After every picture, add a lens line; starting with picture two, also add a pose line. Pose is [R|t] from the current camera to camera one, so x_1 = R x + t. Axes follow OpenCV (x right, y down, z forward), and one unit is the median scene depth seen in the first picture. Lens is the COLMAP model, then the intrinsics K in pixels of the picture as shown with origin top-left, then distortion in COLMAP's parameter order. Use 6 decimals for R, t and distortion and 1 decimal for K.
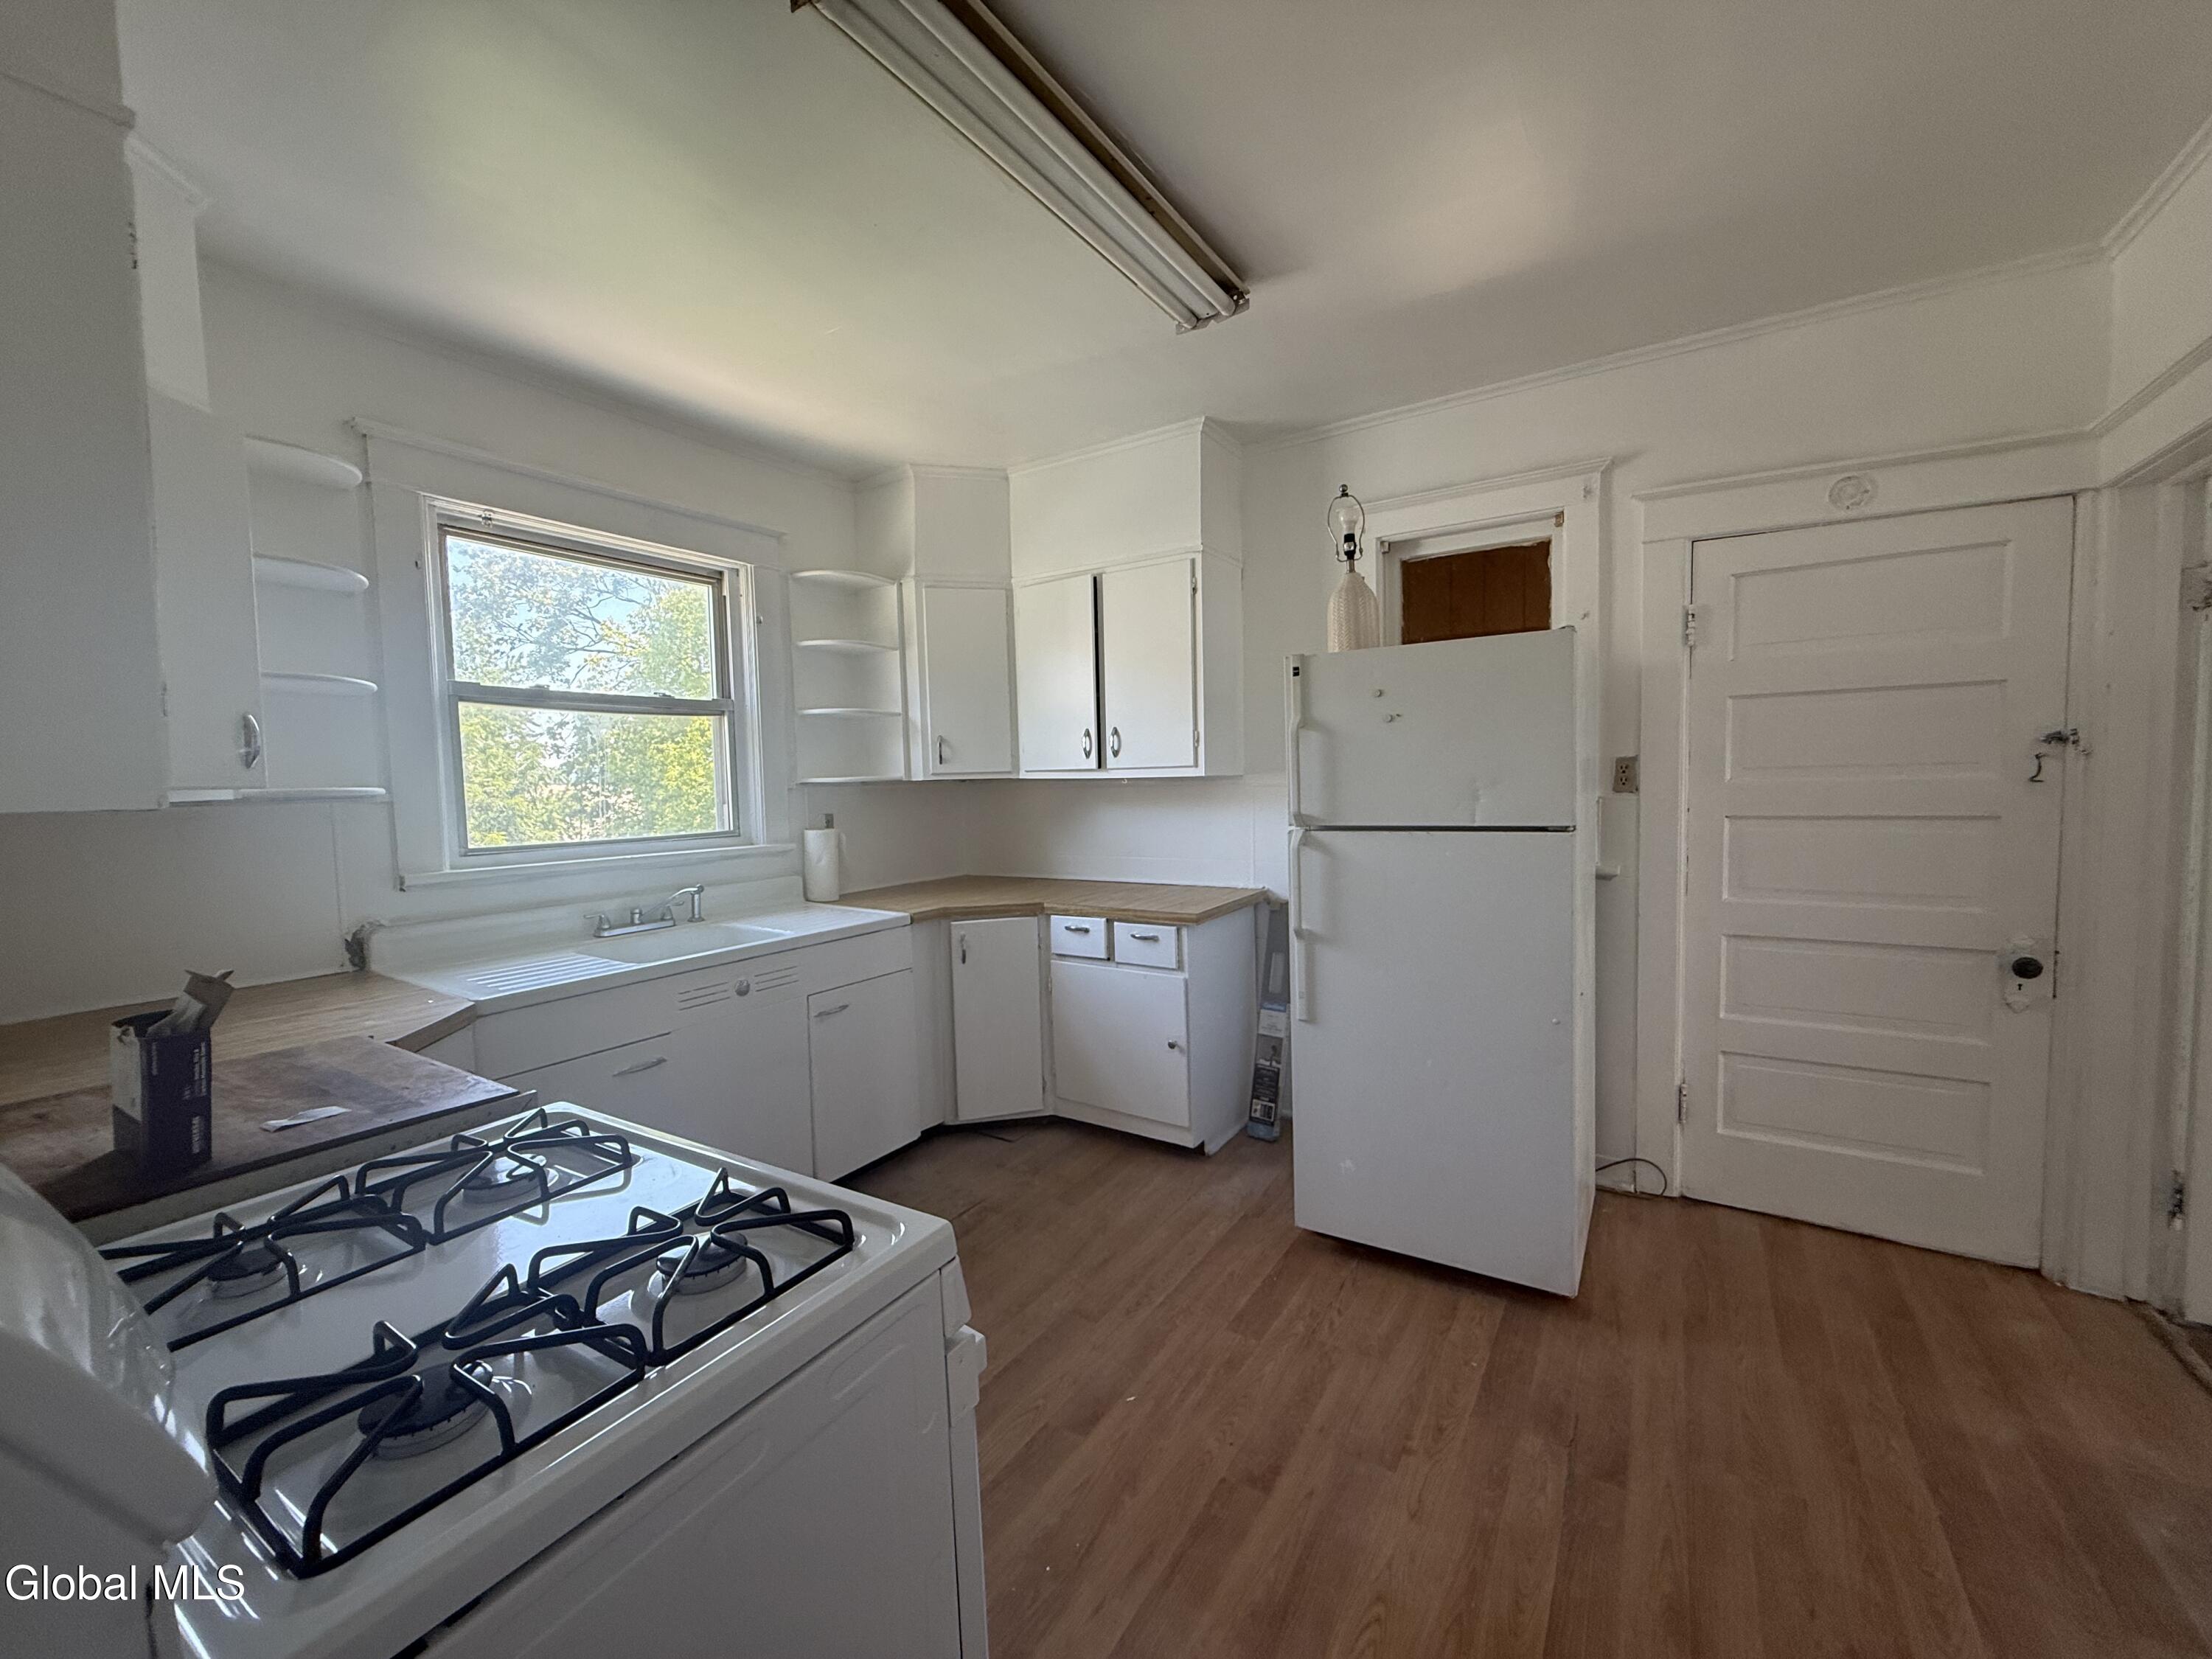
lens RADIAL K [[883.3, 0, 1110.9], [0, 883.3, 824.5], [0, 0, 1]] dist [-0.002141, -0.000207]
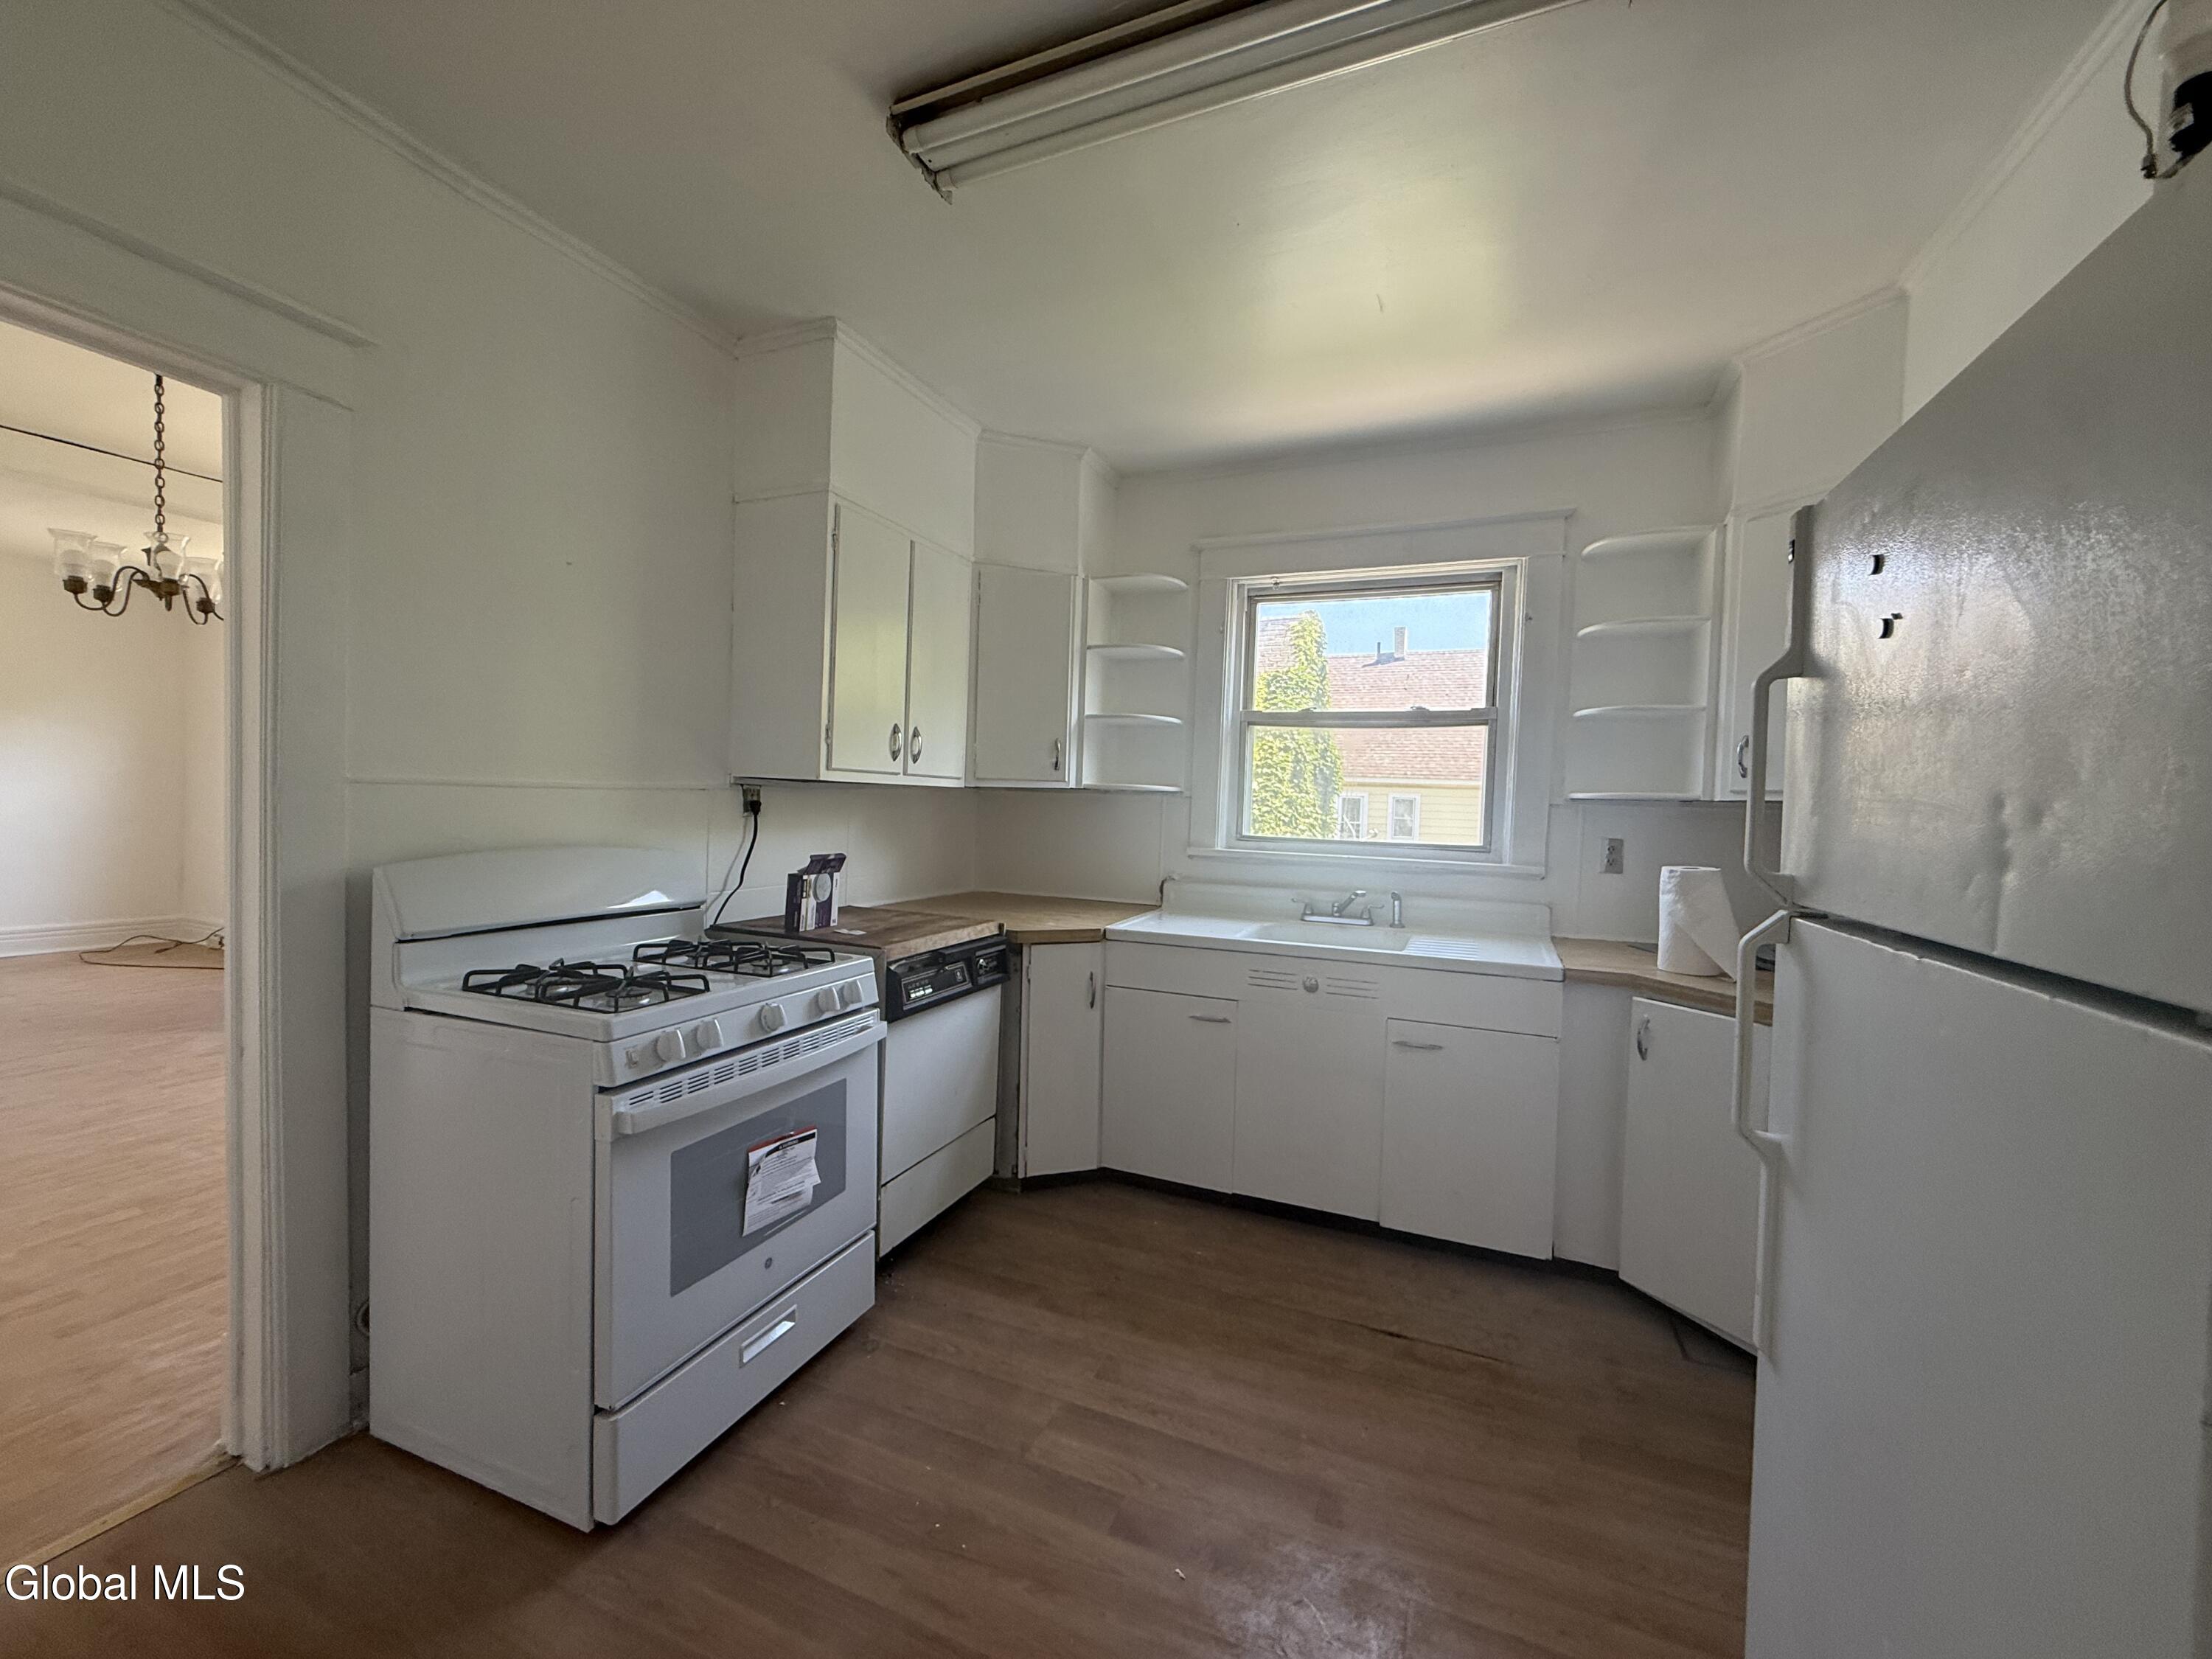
lens RADIAL K [[883.3, 0, 1103.8], [0, 883.3, 828.0], [0, 0, 1]] dist [-0.002141, -0.000207]
pose [[0.159739, 0.059929, -0.985338, 0.526122], [-0.085472, 0.995247, 0.046675, -0.025941], [0.983452, 0.076763, 0.164102, 0.534342]]
